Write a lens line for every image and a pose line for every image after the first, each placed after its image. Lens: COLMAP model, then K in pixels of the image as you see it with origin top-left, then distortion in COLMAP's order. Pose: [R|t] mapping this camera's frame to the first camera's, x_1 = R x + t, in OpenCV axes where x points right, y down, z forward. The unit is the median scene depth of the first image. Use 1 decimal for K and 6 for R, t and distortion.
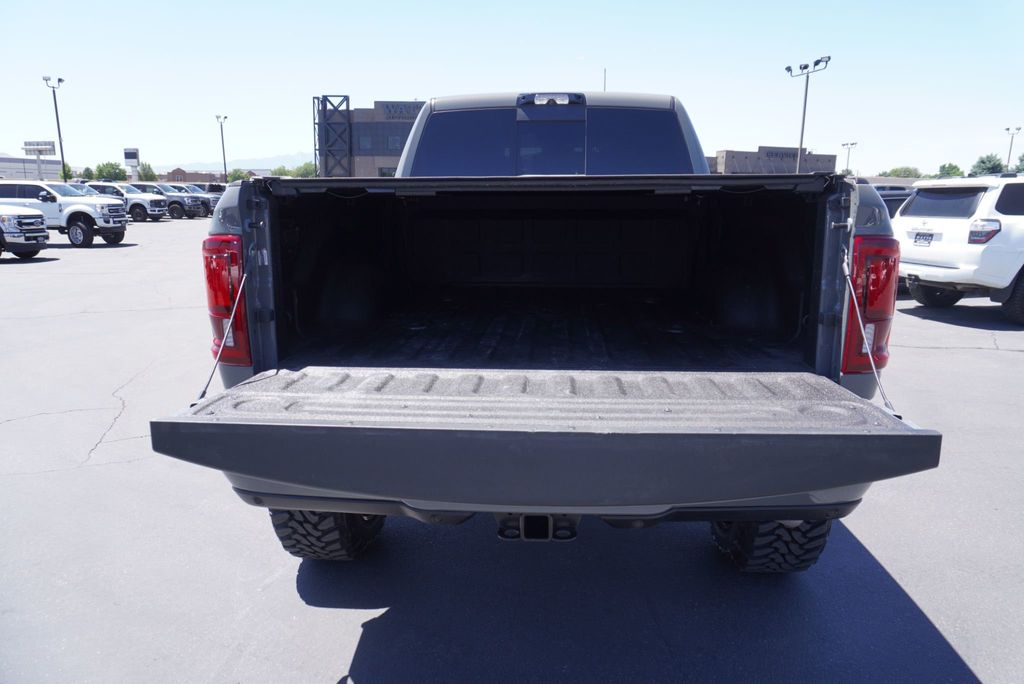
lens RADIAL K [[678.6, 0, 512.0], [0, 678.6, 342.0], [0, 0, 1]] dist [-0.010804, 0.005181]
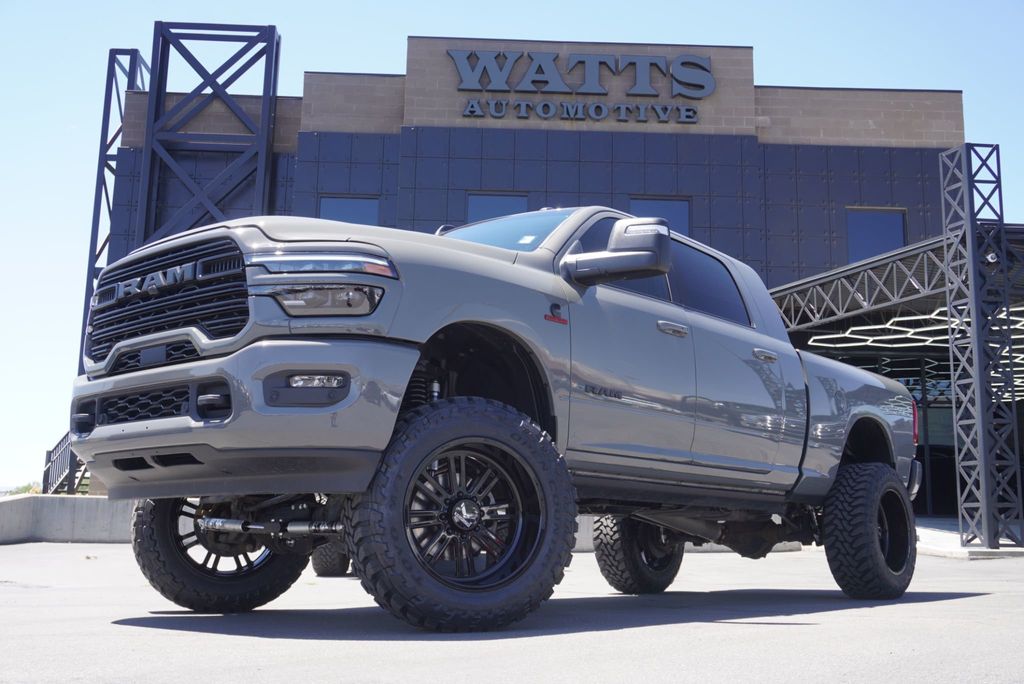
lens RADIAL K [[1082.0, 0, 512.0], [0, 1082.0, 342.0], [0, 0, 1]] dist [0.063896, -0.009702]
pose [[0.997974, 0.013183, 0.062249, -0.902231], [0.011992, 0.921803, -0.387472, -0.654040], [-0.062490, 0.387434, 0.919777, 3.427527]]
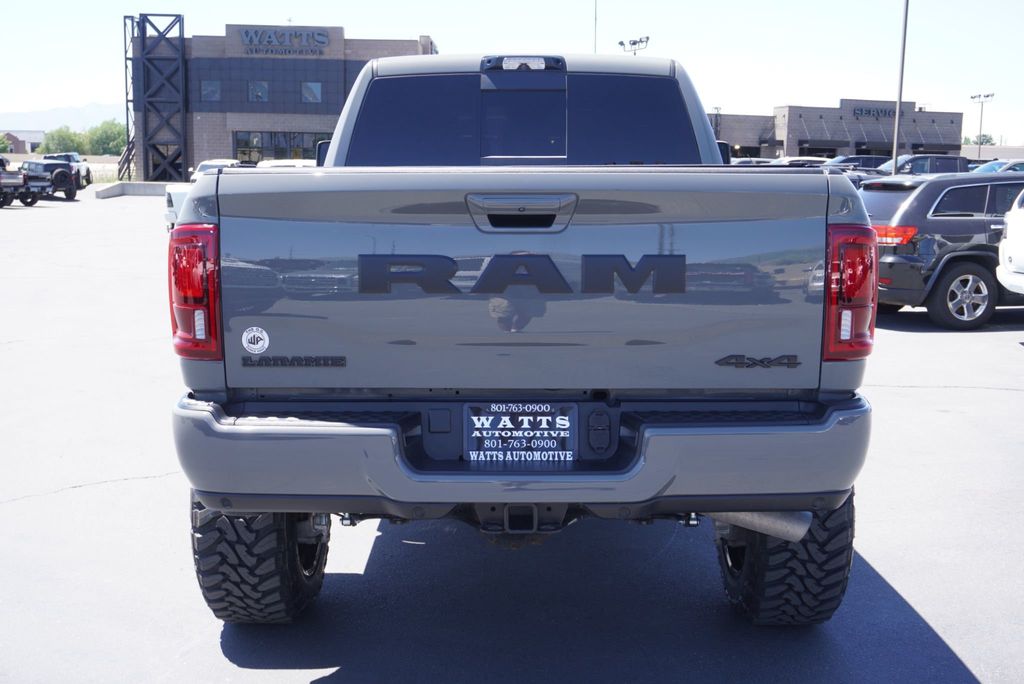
lens RADIAL K [[1126.8, 0, 503.9], [0, 1126.8, 361.9], [0, 0, 1]] dist [0.018000, 0.008049]
pose [[0.998730, -0.006030, 0.050028, -0.013384], [0.008491, 0.998757, -0.049111, 0.024491], [-0.049669, 0.049473, 0.997540, -0.125080]]
